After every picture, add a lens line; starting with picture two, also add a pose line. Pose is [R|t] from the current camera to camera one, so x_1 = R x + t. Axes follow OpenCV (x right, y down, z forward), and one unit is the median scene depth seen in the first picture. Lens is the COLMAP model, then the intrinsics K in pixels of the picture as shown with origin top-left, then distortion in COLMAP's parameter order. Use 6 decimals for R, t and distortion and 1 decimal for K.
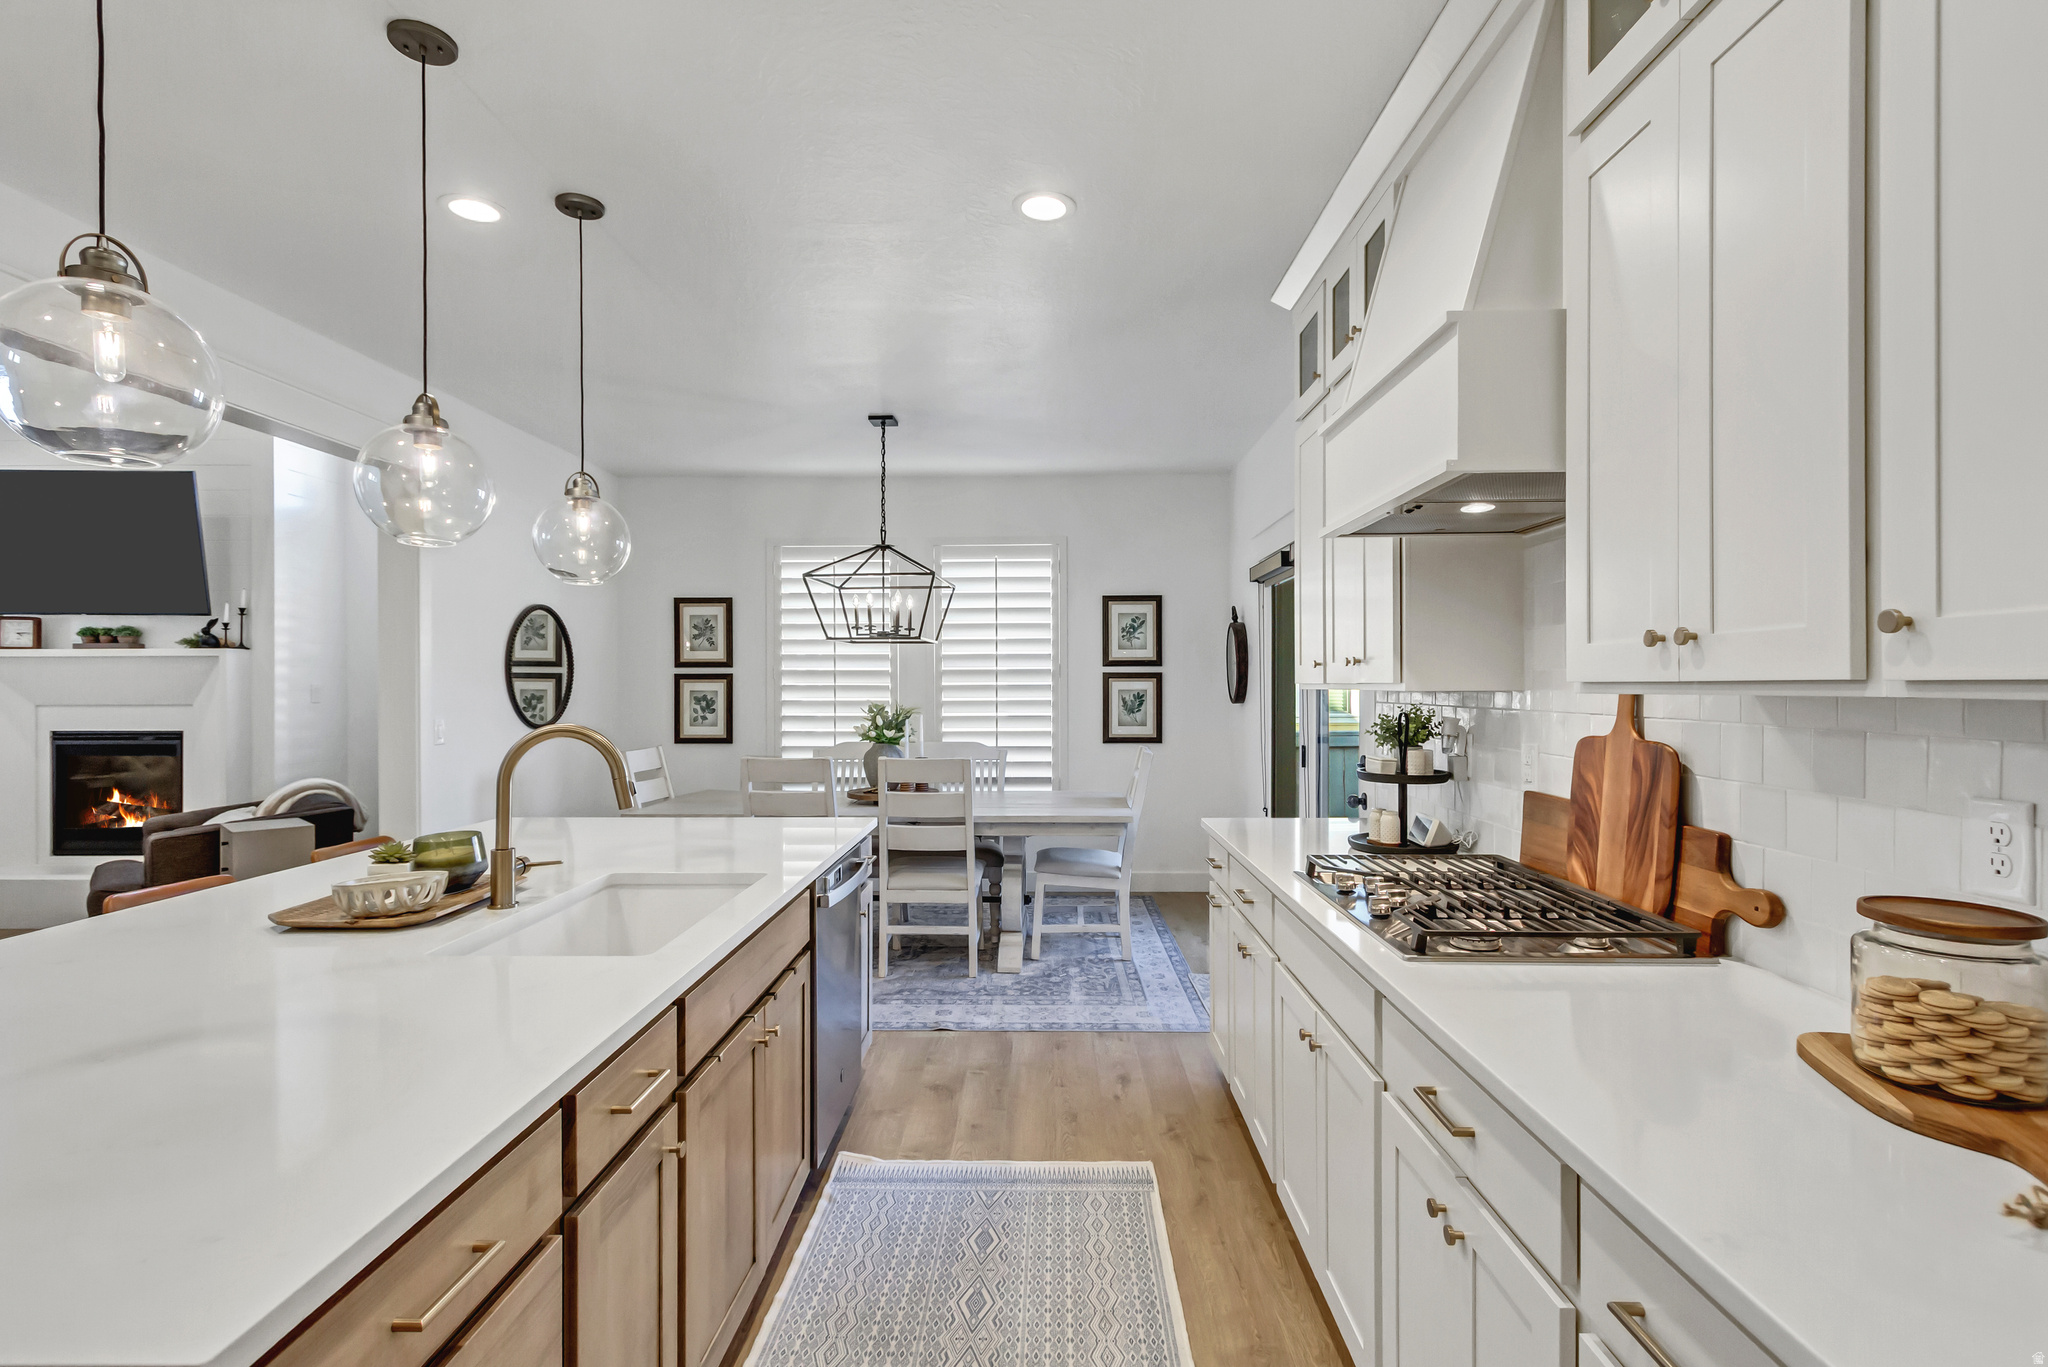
lens RADIAL K [[958.6, 0, 1024.0], [0, 958.6, 683.5], [0, 0, 1]] dist [0.000506, -0.000293]
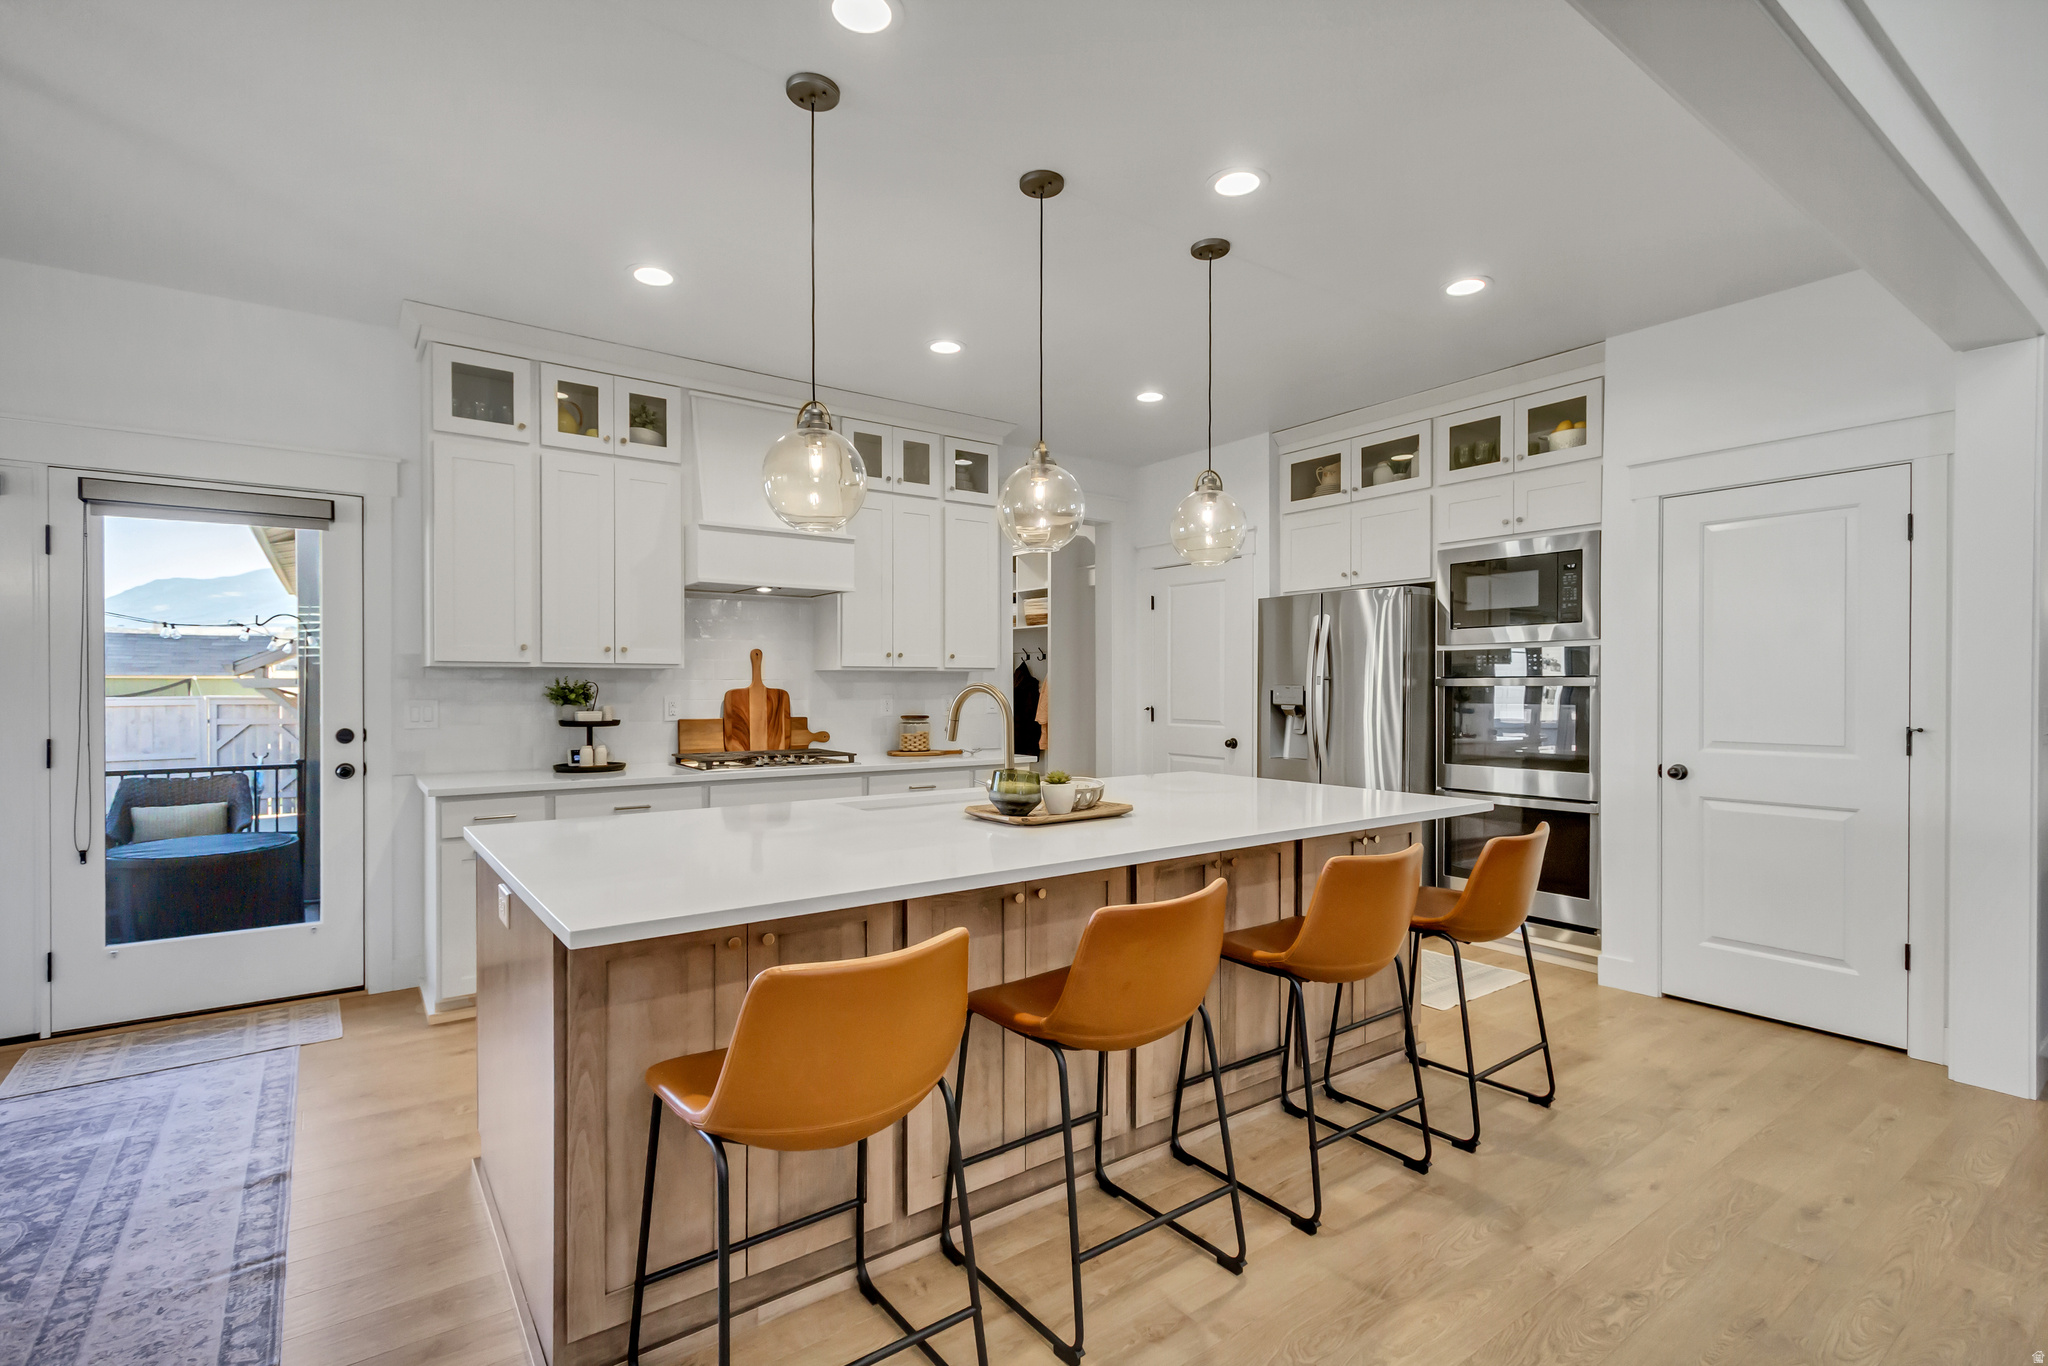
lens RADIAL K [[958.6, 0, 1024.0], [0, 958.6, 683.0], [0, 0, 1]] dist [0.000506, -0.000293]
pose [[-0.607019, 0.002284, 0.794684, -1.525567], [-0.001372, 0.999991, -0.003923, 0.043306], [-0.794686, -0.003472, -0.607011, 1.660484]]
